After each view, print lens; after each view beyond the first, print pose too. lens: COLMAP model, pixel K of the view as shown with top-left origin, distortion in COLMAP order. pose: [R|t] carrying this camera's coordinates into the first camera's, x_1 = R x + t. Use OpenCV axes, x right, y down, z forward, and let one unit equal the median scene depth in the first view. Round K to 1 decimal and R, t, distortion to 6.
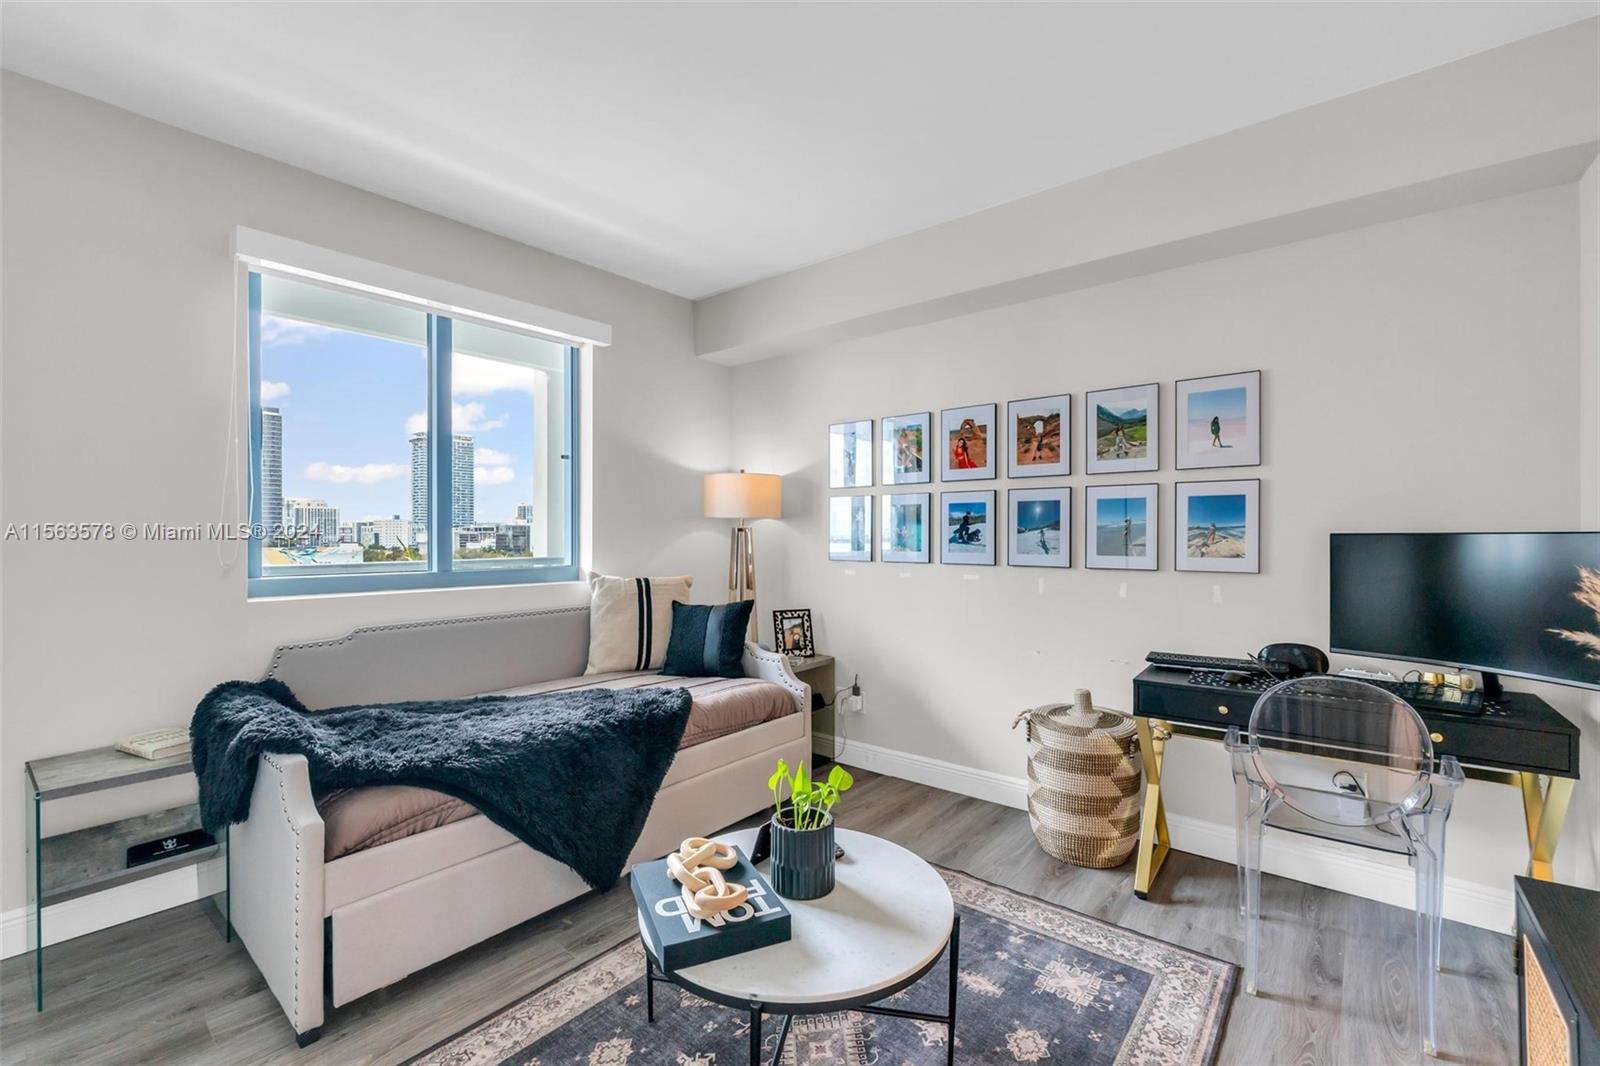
lens RADIAL K [[672.5, 0, 795.0], [0, 672.5, 526.9], [0, 0, 1]] dist [-0.005690, -0.000409]
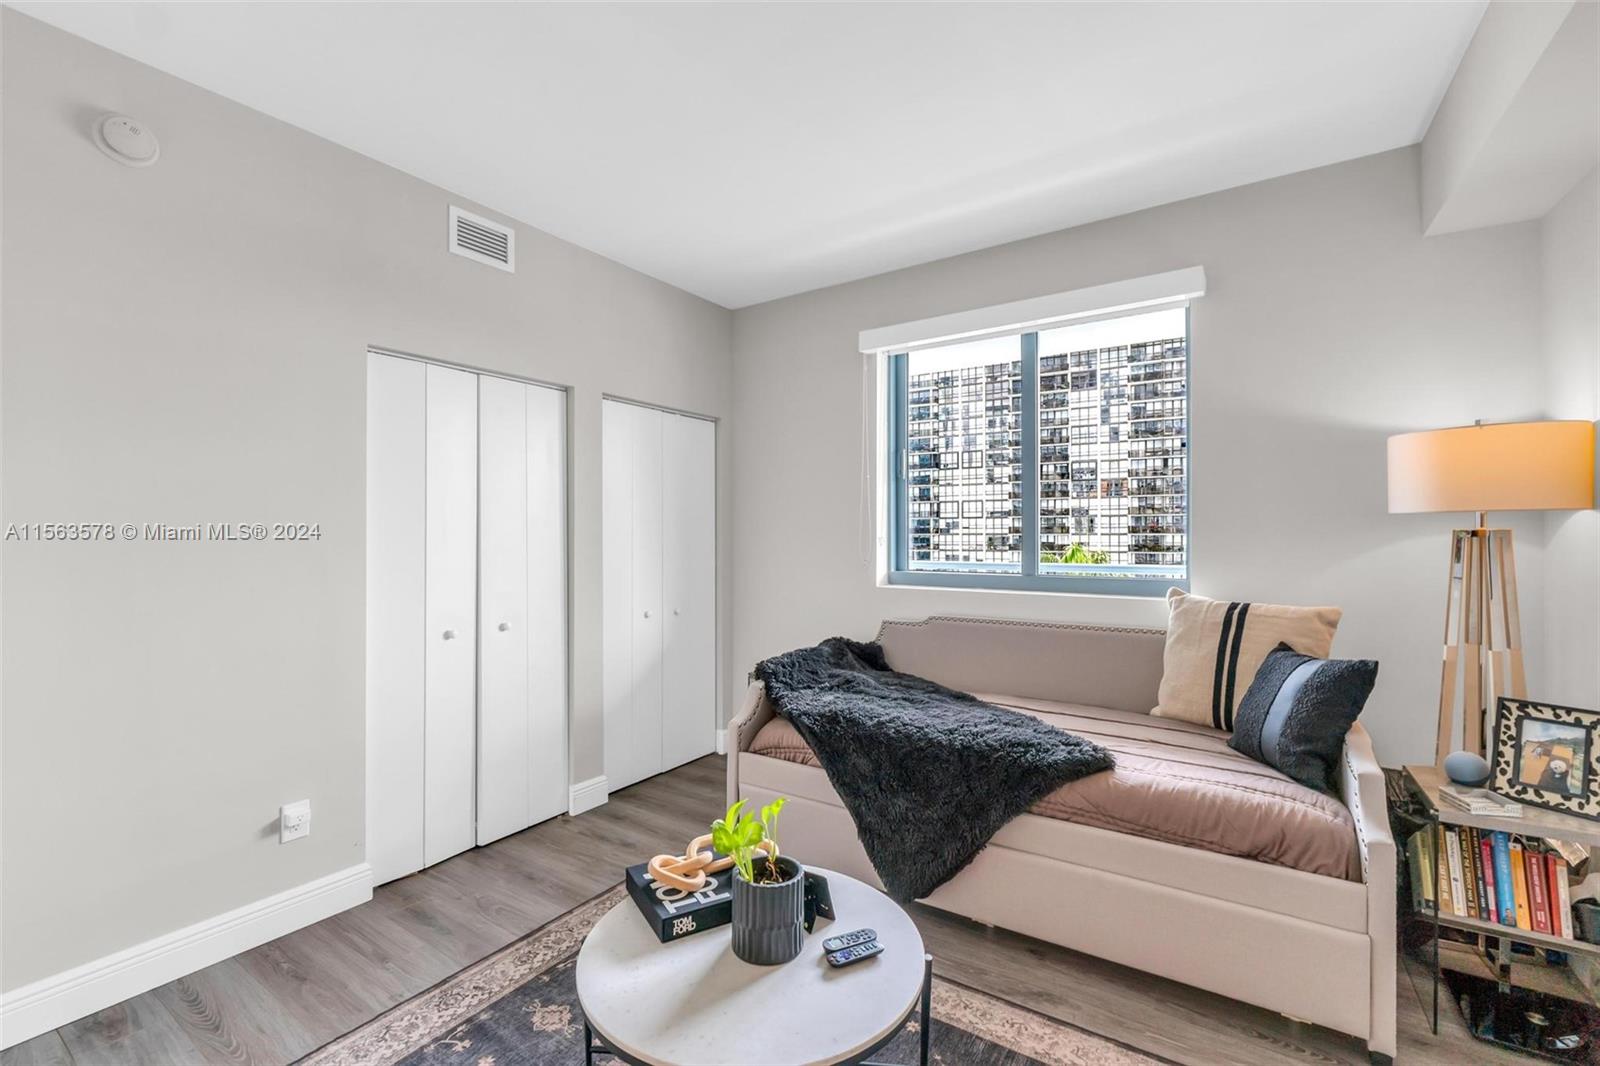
lens RADIAL K [[692.3, 0, 800.0], [0, 692.3, 533.0], [0, 0, 1]] dist [-0.000010, 0.000145]
pose [[0.111299, -0.003428, -0.993781, 0.464640], [0.014644, 0.999891, -0.001809, -0.003477], [0.993679, -0.014352, 0.111337, 0.476531]]
